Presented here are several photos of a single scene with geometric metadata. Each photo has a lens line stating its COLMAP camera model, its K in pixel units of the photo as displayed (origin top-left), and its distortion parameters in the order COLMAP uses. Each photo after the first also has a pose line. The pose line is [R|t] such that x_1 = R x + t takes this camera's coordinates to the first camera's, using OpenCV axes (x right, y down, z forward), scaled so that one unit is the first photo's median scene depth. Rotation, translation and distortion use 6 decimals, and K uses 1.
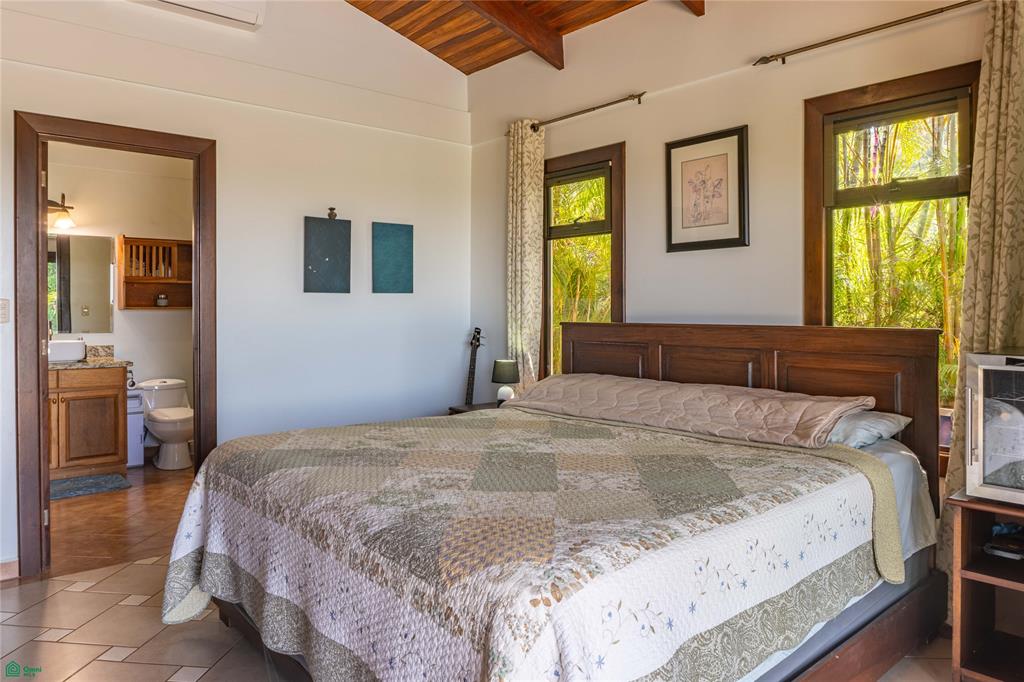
lens RADIAL K [[703.4, 0, 507.0], [0, 703.4, 311.2], [0, 0, 1]] dist [-0.006948, -0.022499]
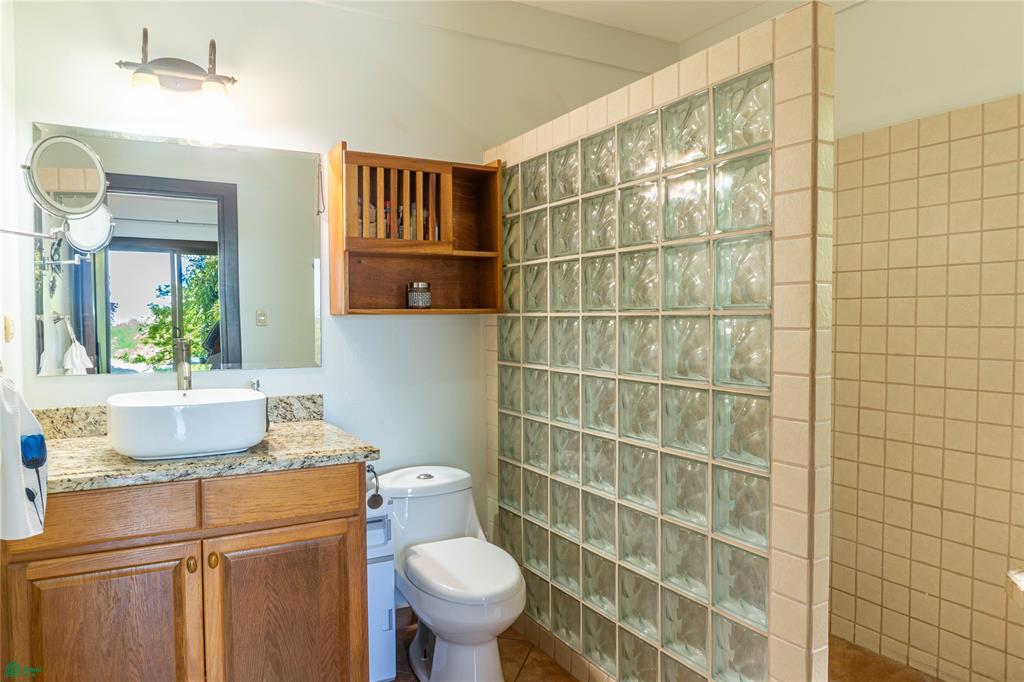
lens RADIAL K [[703.4, 0, 509.3], [0, 703.4, 332.6], [0, 0, 1]] dist [-0.006948, -0.022499]
pose [[0.980111, -0.002533, -0.198433, -0.360483], [0.006984, 0.999739, 0.021733, -0.000311], [0.198327, -0.022686, 0.979873, 0.591415]]
